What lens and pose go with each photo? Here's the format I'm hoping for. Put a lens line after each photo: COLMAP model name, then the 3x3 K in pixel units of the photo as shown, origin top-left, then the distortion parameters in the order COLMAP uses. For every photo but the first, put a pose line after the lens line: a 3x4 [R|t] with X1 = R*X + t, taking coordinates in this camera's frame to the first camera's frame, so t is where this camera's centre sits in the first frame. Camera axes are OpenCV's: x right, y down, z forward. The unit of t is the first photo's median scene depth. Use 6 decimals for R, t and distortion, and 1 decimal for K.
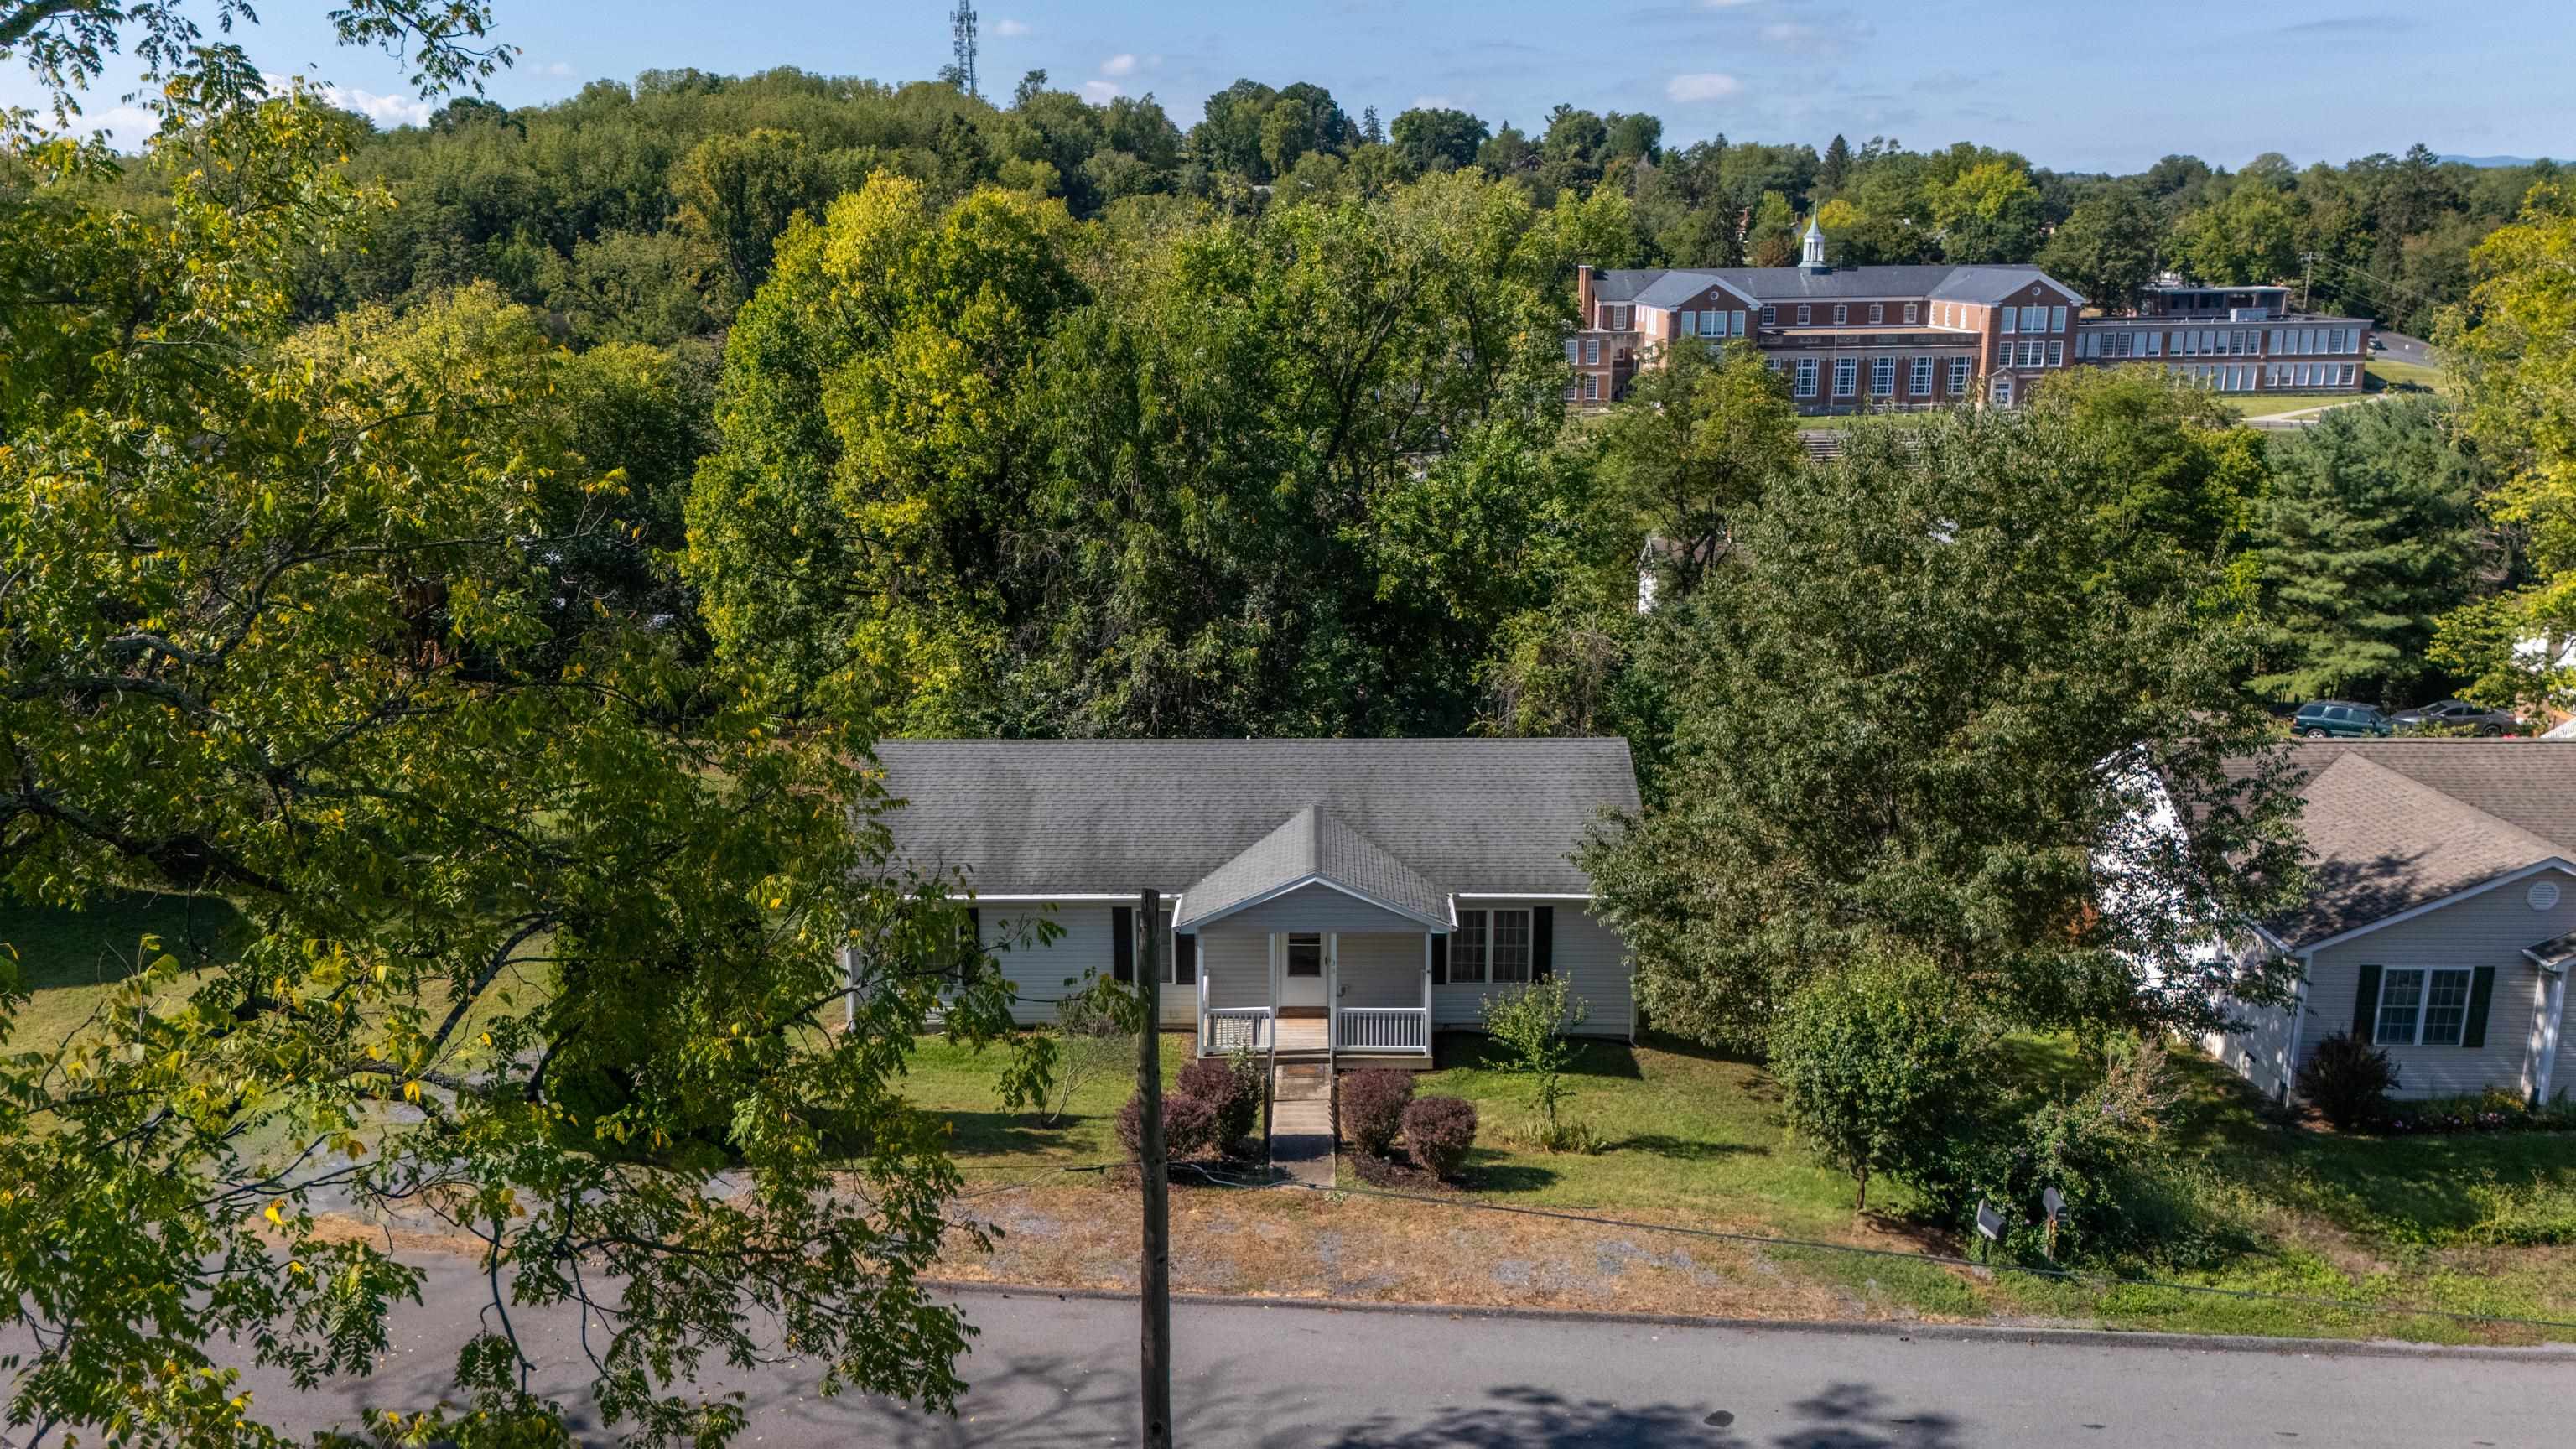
lens RADIAL K [[1878.0, 0, 1284.1], [0, 1878.0, 738.5], [0, 0, 1]] dist [0.054901, -0.053210]
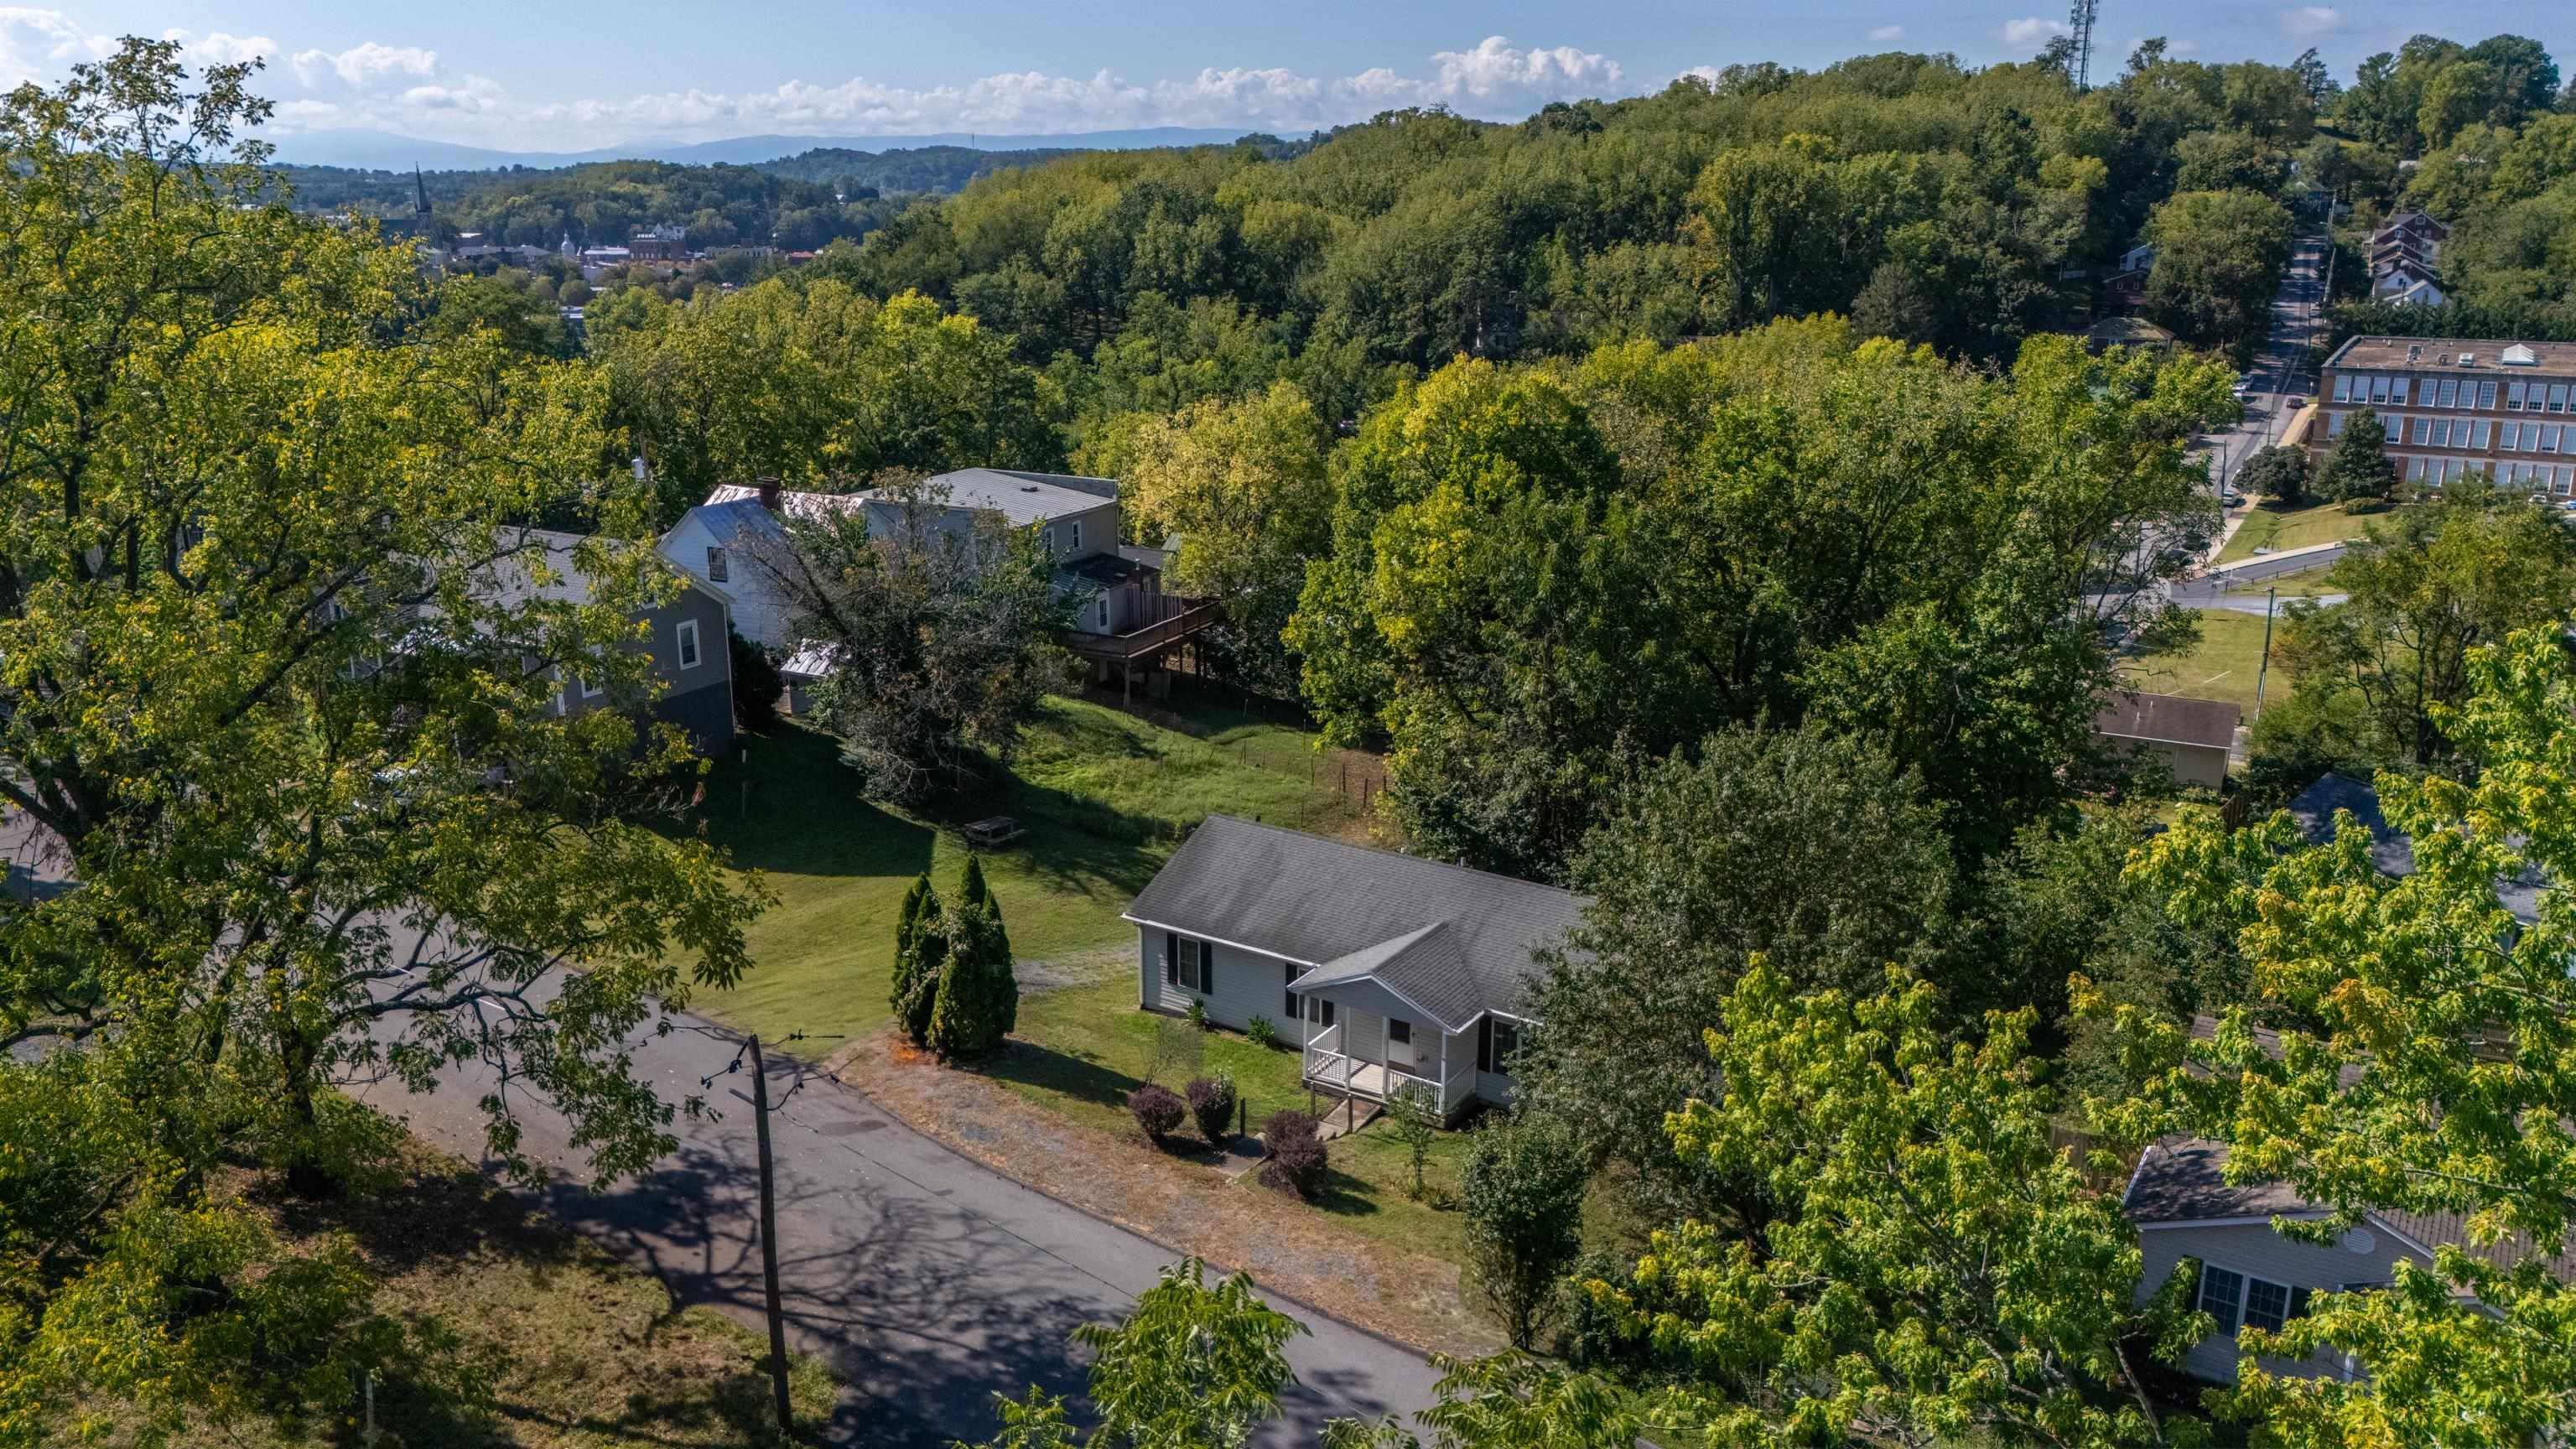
lens RADIAL K [[1878.0, 0, 1284.1], [0, 1878.0, 738.5], [0, 0, 1]] dist [0.054901, -0.053210]
pose [[0.841698, 0.156656, -0.516724, 0.397092], [-0.143270, 0.987480, 0.066001, -0.111508], [0.520595, 0.018478, 0.853604, -0.154485]]
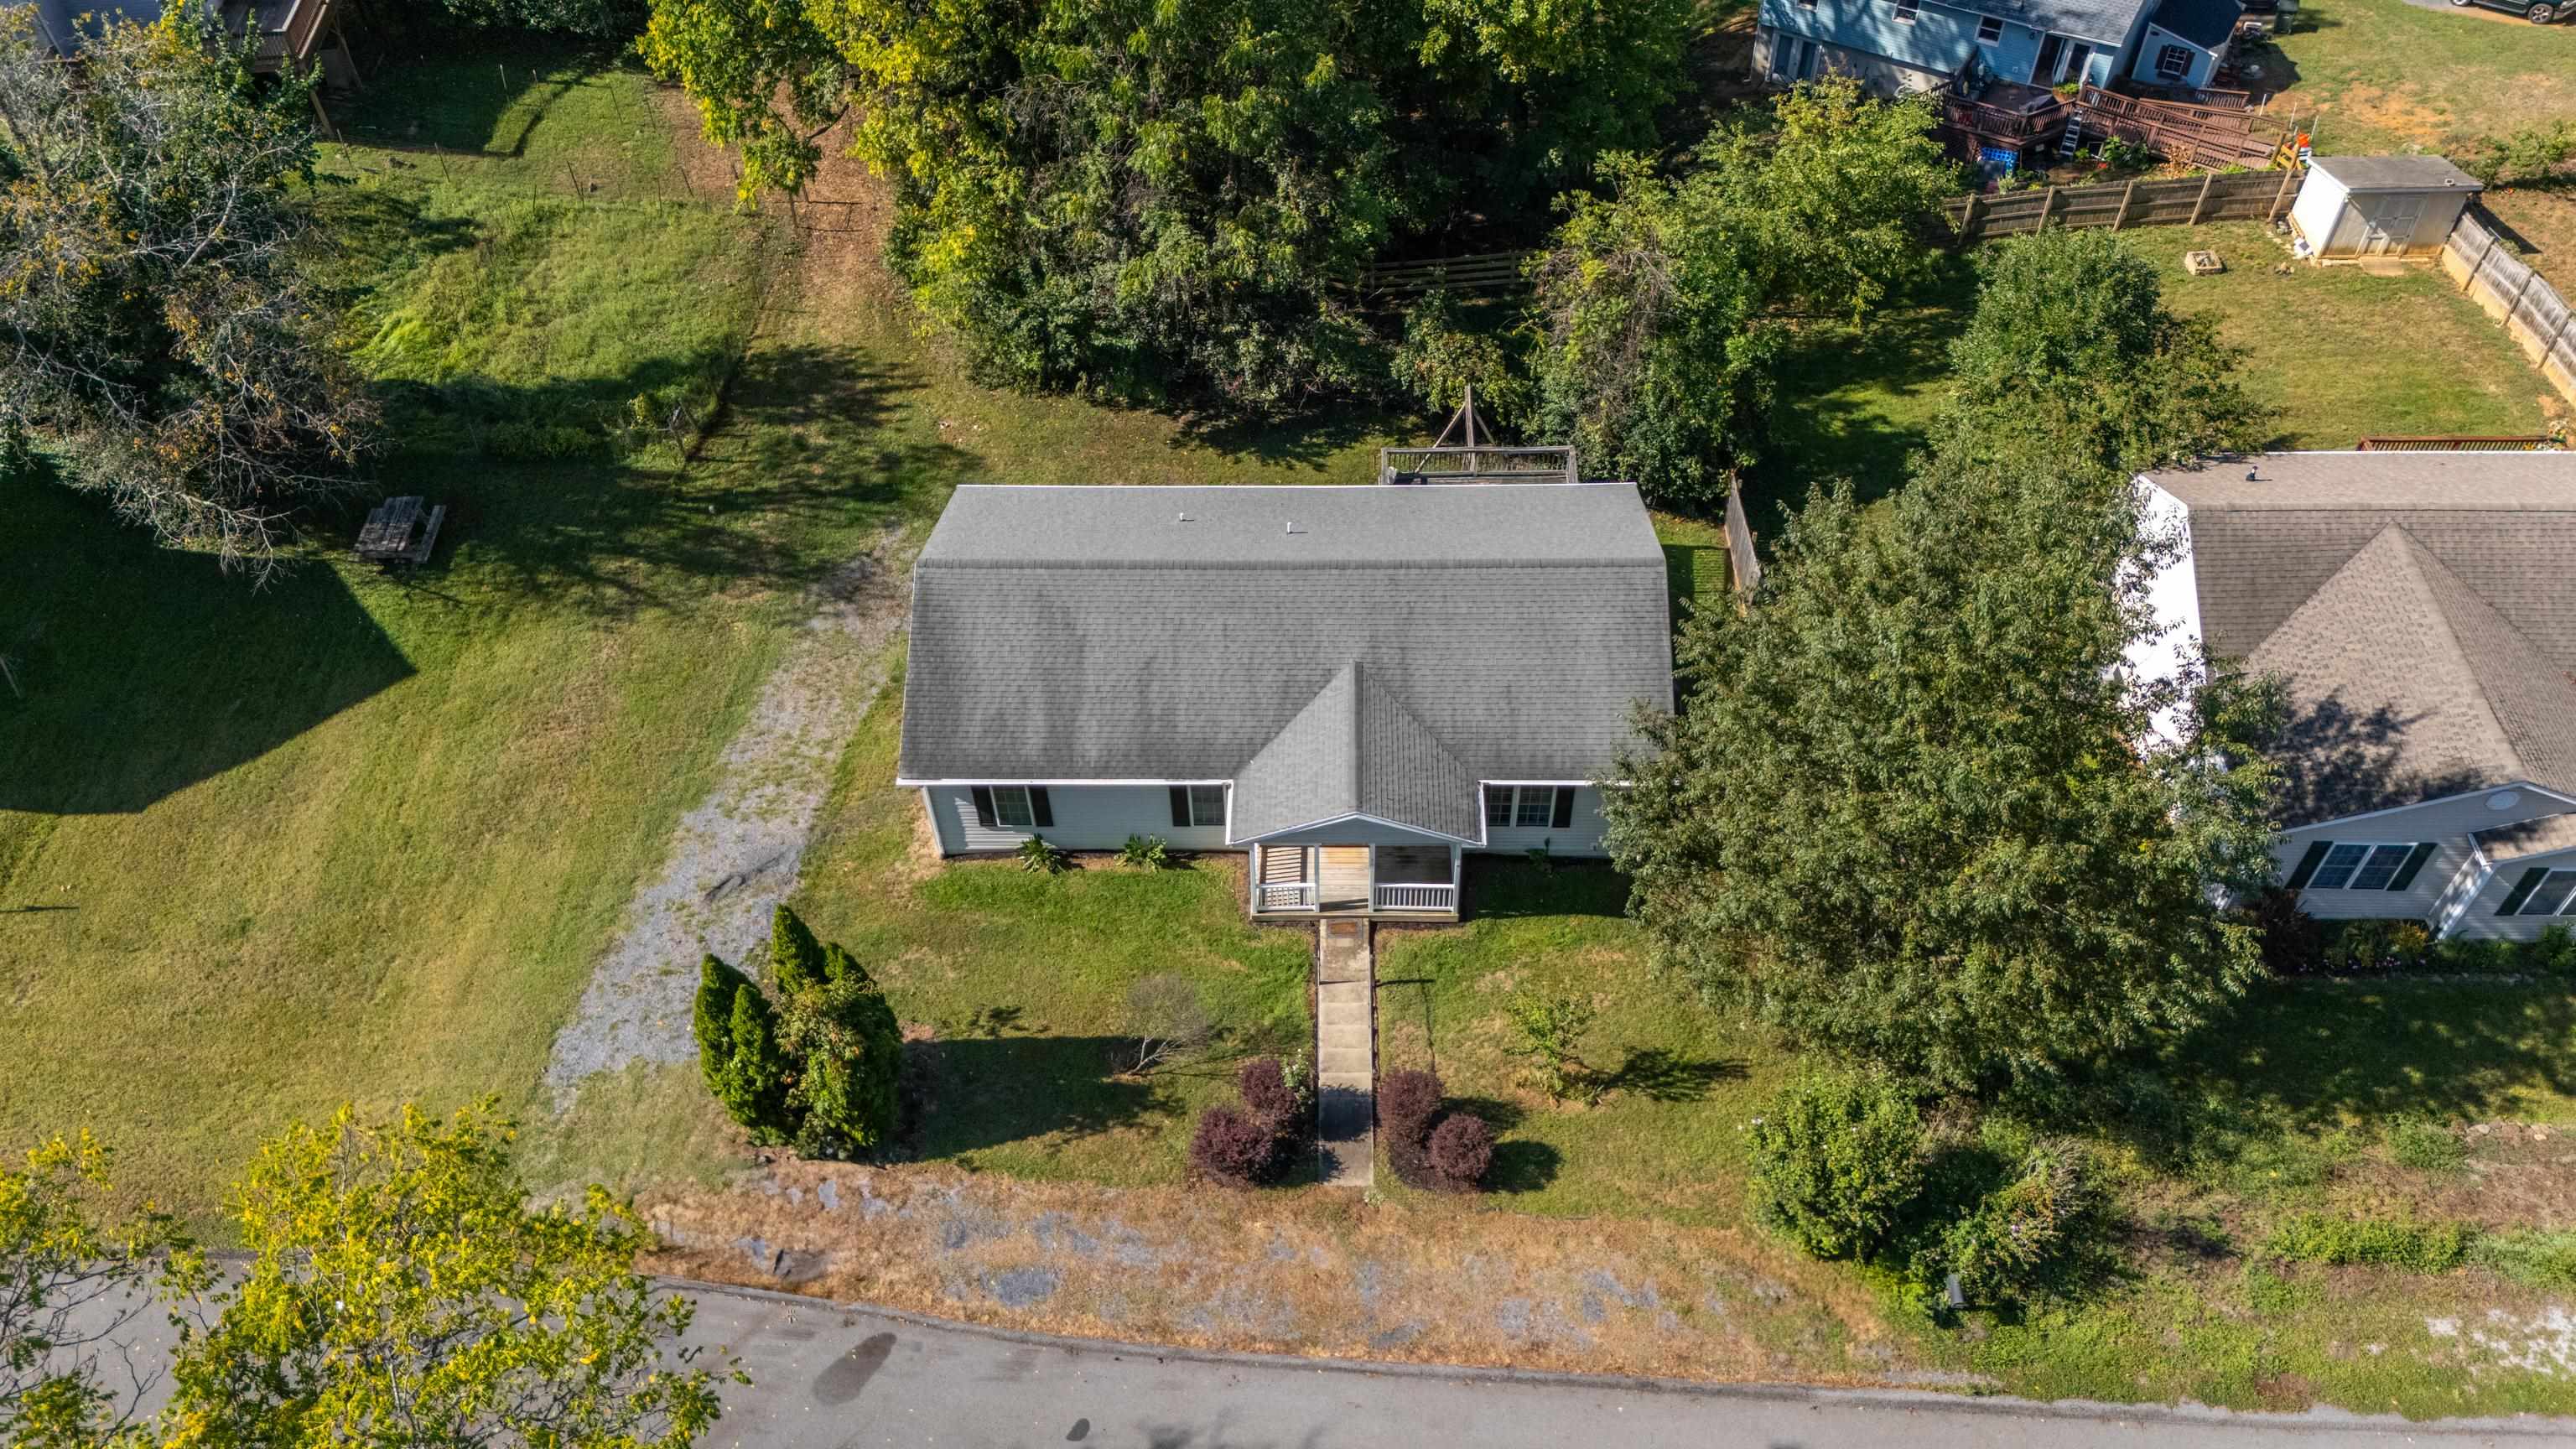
lens RADIAL K [[1820.0, 0, 1279.8], [0, 1820.0, 765.8], [0, 0, 1]] dist [0.082445, -0.091306]
pose [[0.999739, -0.008488, -0.021215, -0.003021], [0.019265, 0.812349, 0.582853, -0.332181], [0.012287, -0.583109, 0.812301, 0.095334]]
